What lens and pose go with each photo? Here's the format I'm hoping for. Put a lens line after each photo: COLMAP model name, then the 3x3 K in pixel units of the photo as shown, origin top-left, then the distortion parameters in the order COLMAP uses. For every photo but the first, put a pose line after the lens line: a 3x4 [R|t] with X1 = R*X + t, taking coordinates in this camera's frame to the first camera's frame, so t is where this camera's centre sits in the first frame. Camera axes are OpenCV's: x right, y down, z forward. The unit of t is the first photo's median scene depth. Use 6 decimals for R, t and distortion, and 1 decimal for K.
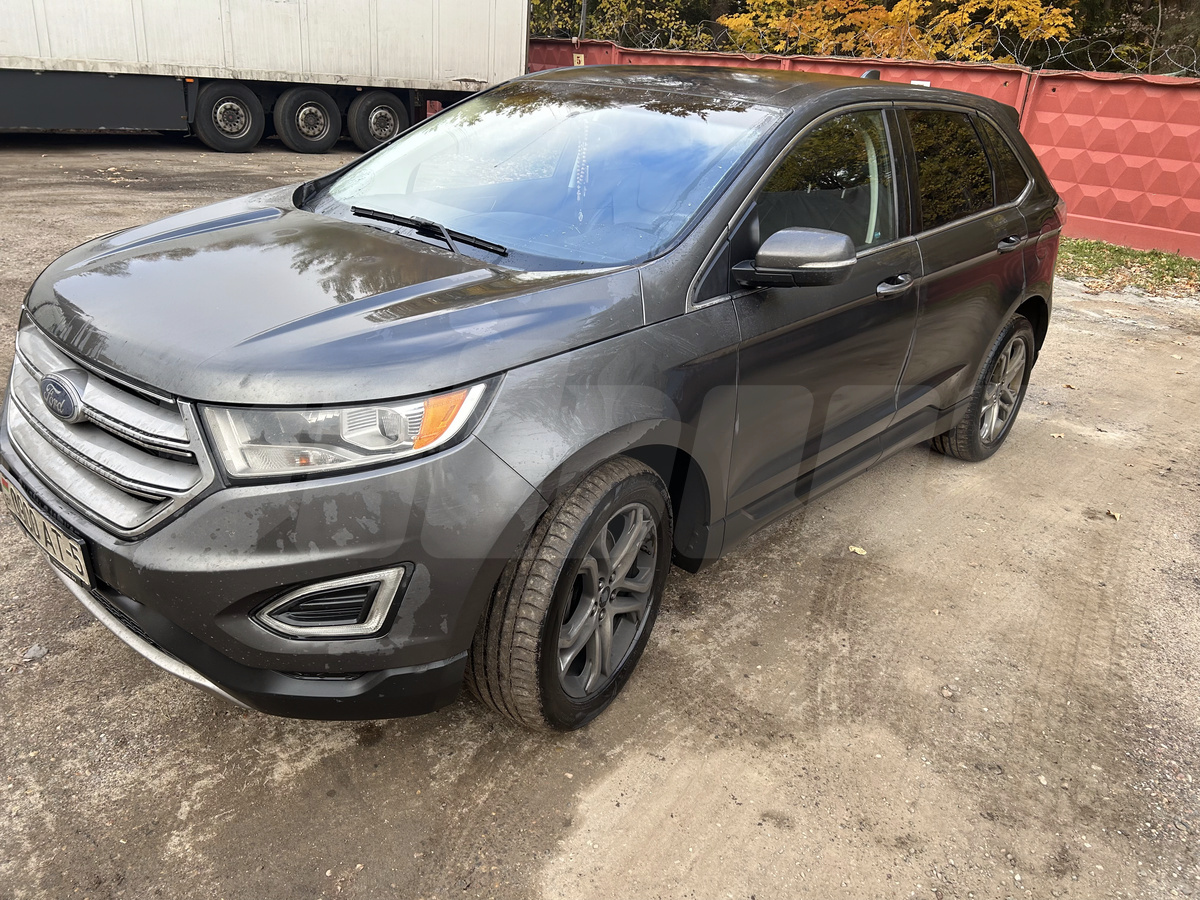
lens RADIAL K [[914.7, 0, 606.4], [0, 914.7, 449.1], [0, 0, 1]] dist [0.066093, -0.073846]
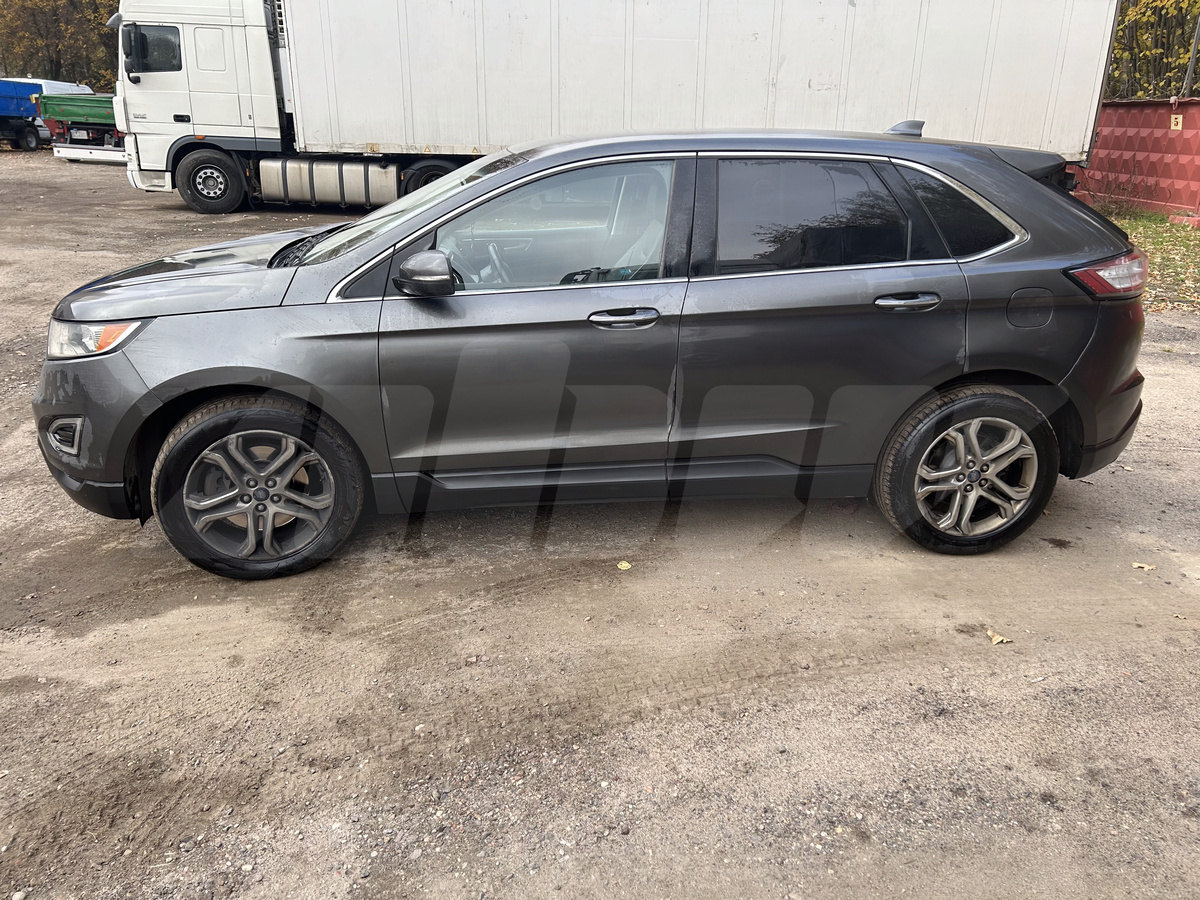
lens RADIAL K [[914.7, 0, 606.4], [0, 914.7, 449.1], [0, 0, 1]] dist [0.066093, -0.073846]
pose [[0.742762, 0.170139, -0.647578, 1.381707], [-0.219701, 0.975558, 0.004316, -0.033707], [0.632484, 0.139068, 0.761987, 0.245006]]
